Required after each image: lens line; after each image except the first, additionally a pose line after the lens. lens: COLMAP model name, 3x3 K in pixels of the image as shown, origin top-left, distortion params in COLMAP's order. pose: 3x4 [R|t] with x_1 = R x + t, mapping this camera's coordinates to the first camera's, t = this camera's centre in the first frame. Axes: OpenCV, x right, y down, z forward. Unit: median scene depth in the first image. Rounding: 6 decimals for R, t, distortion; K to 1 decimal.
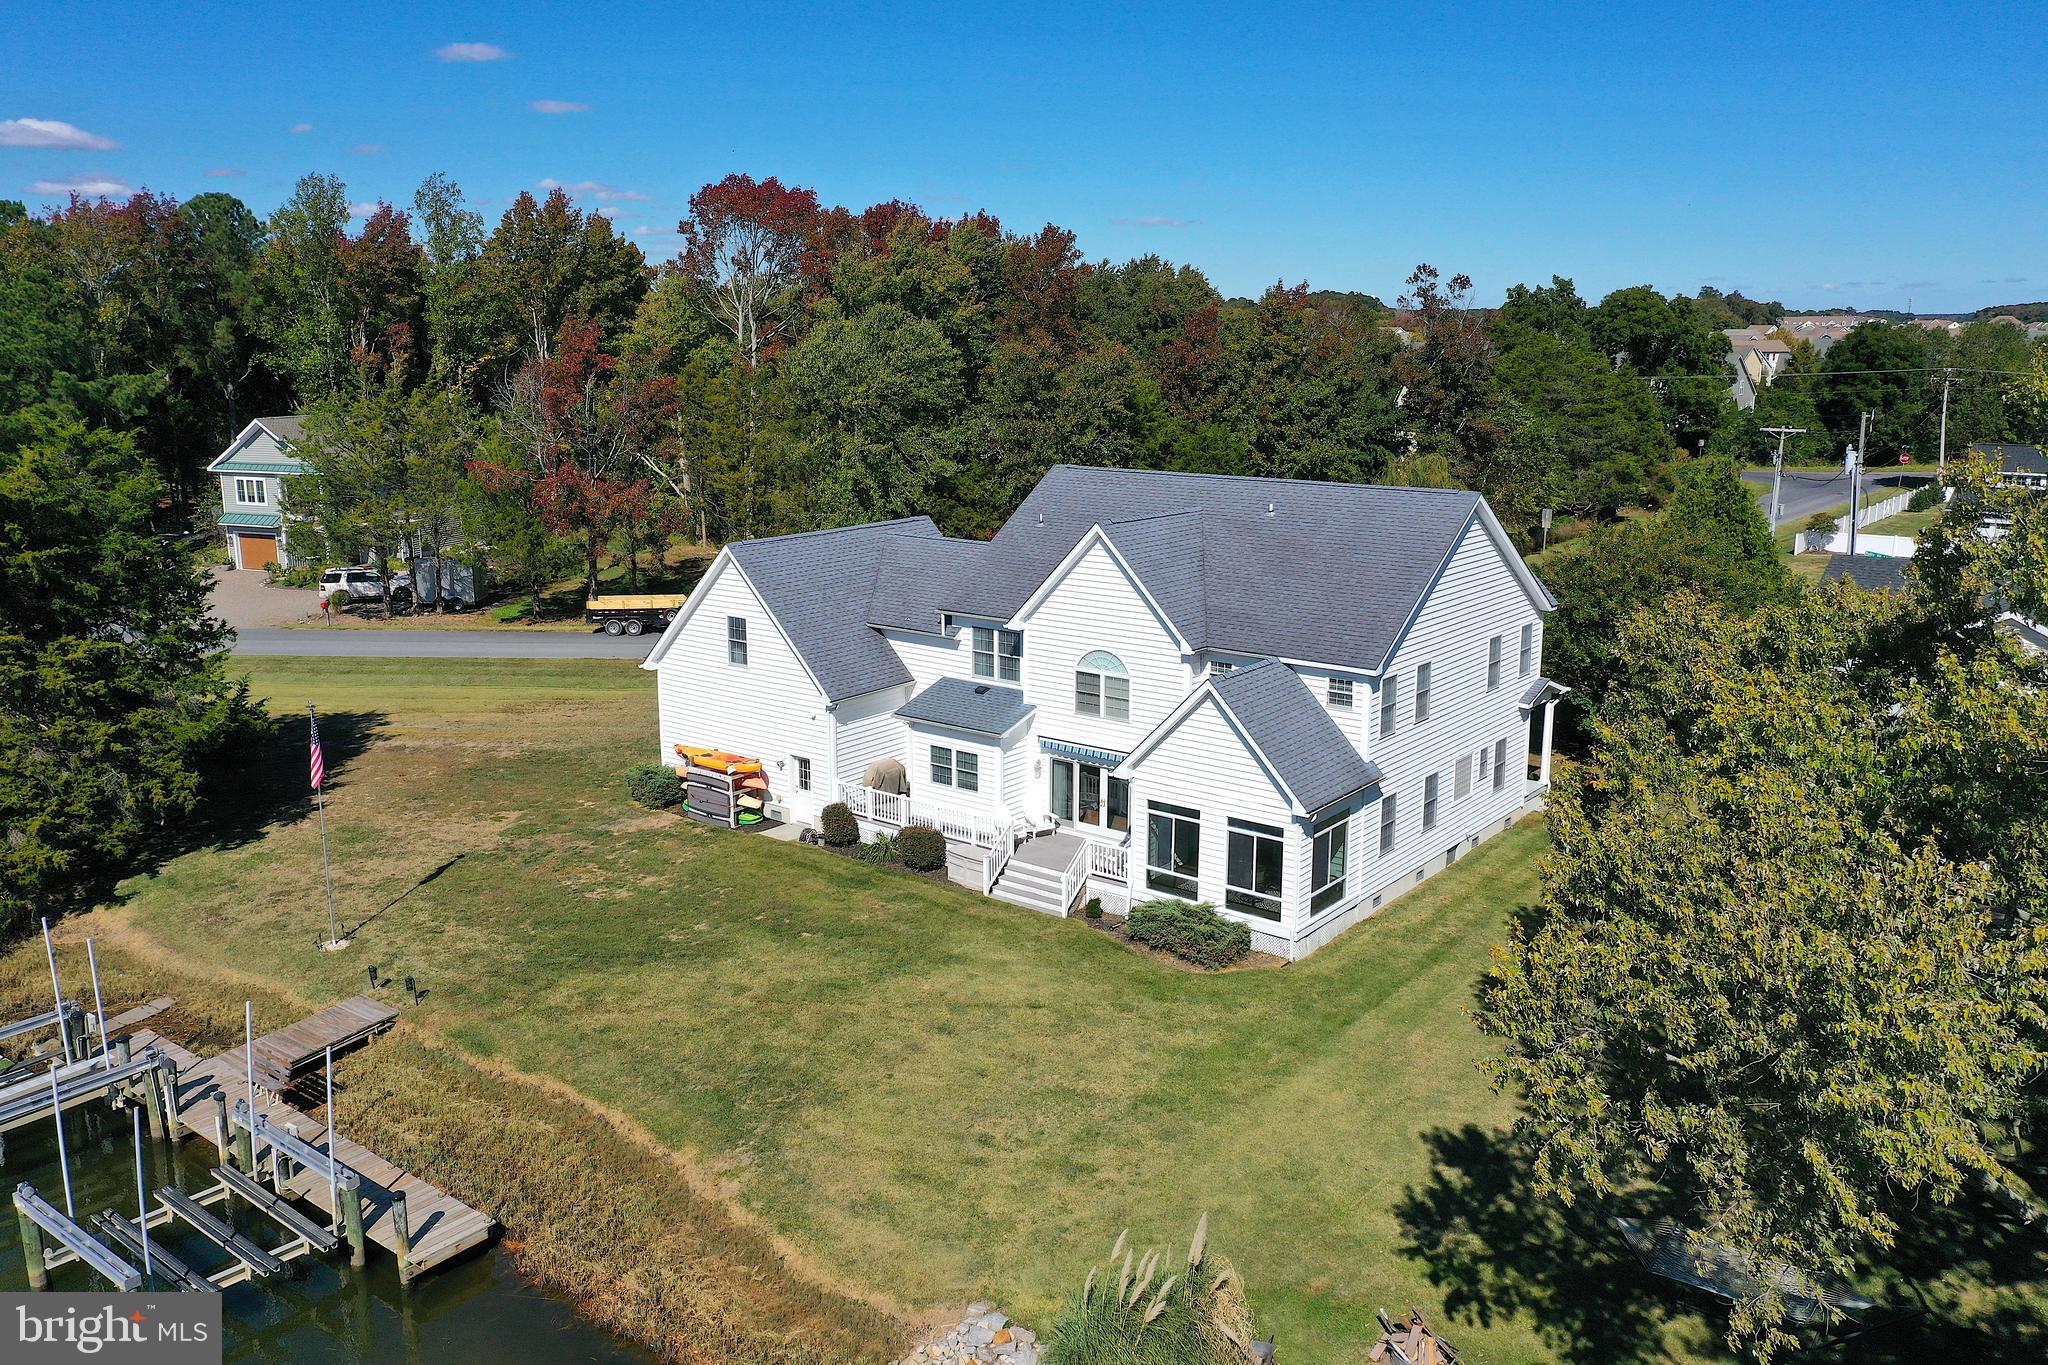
lens RADIAL K [[1620.4, 0, 1014.9], [0, 1620.4, 679.9], [0, 0, 1]] dist [0.003185, -0.006790]
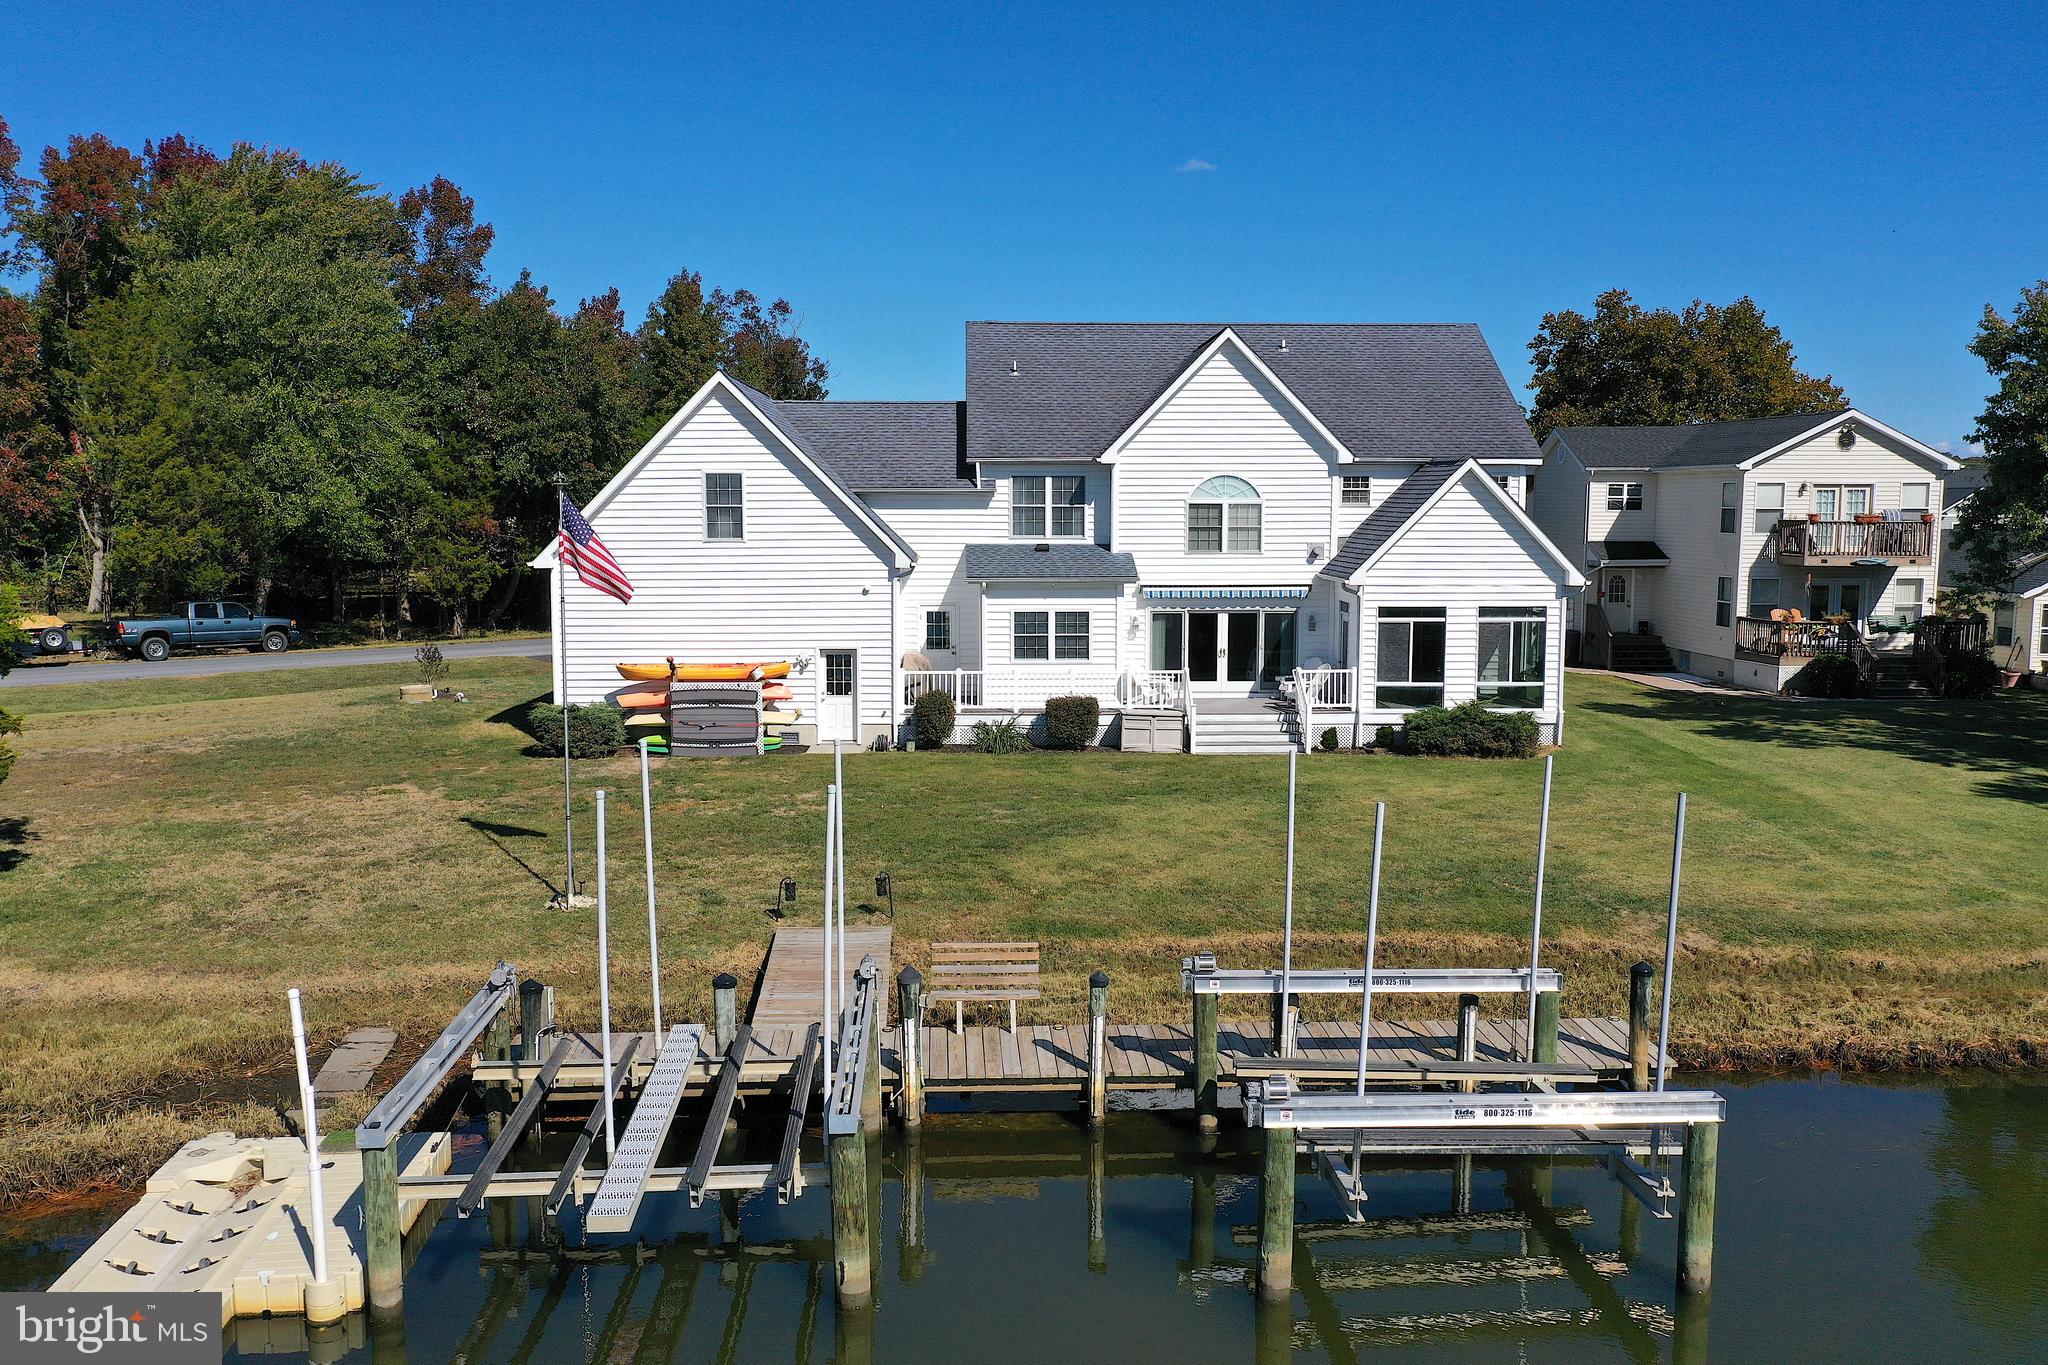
lens RADIAL K [[1620.4, 0, 1014.9], [0, 1620.4, 679.9], [0, 0, 1]] dist [0.003185, -0.006790]
pose [[0.760481, -0.069111, 0.645671, -0.587109], [0.137521, 0.988908, -0.056124, 0.120774], [-0.634631, 0.131475, 0.761550, 0.387010]]
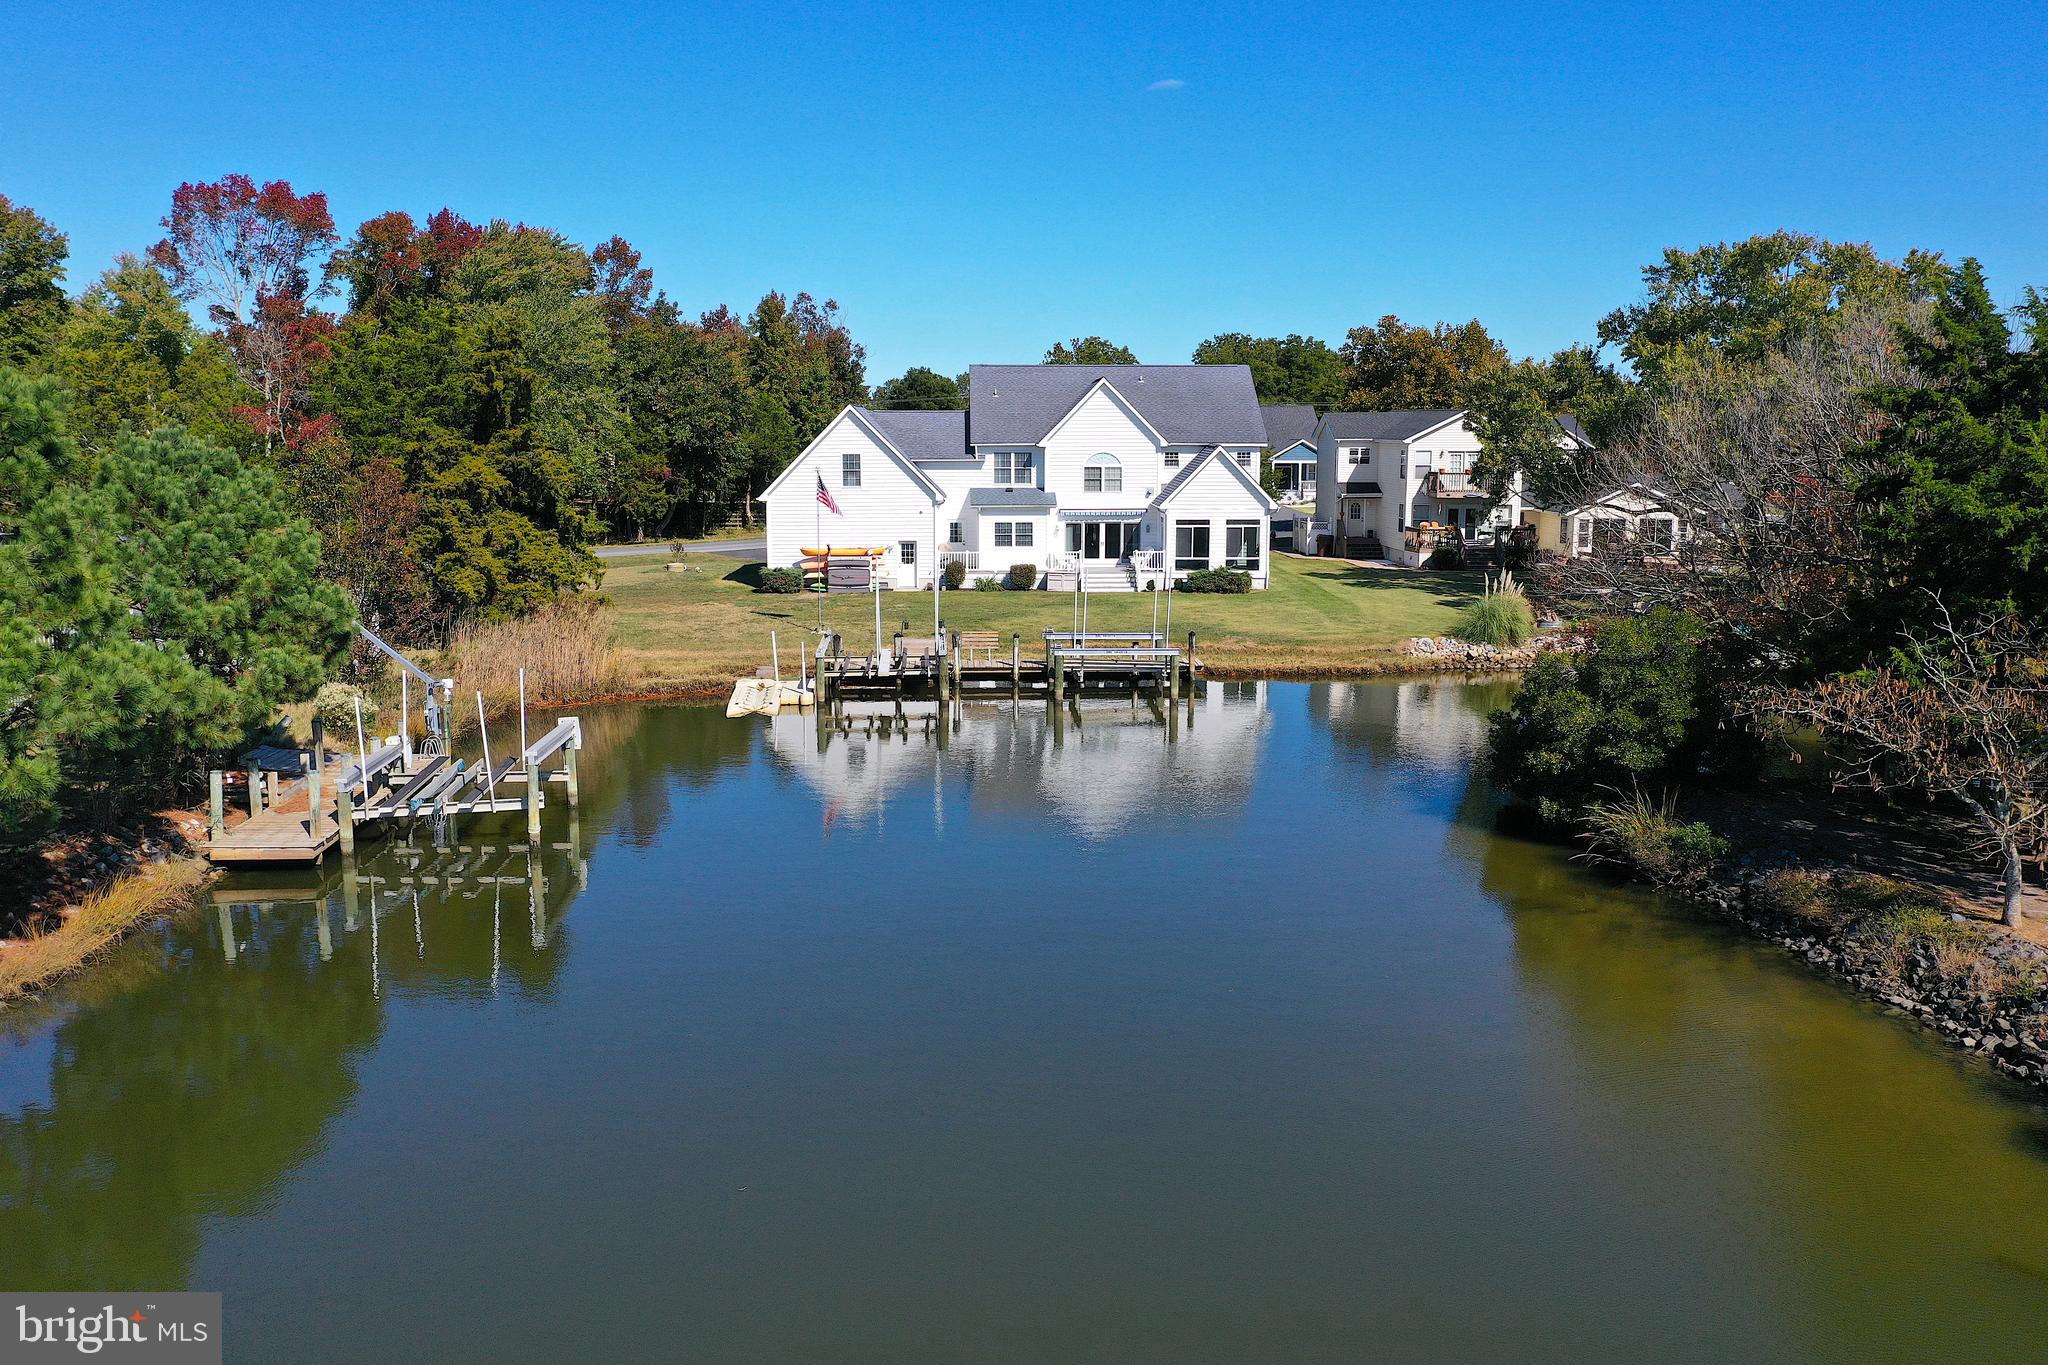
lens RADIAL K [[1620.4, 0, 1014.9], [0, 1620.4, 679.9], [0, 0, 1]] dist [0.003185, -0.006790]
pose [[0.758799, -0.100290, 0.643557, -1.105754], [0.138776, 0.990280, -0.009305, 0.215560], [-0.636369, 0.096371, 0.765342, -0.238808]]
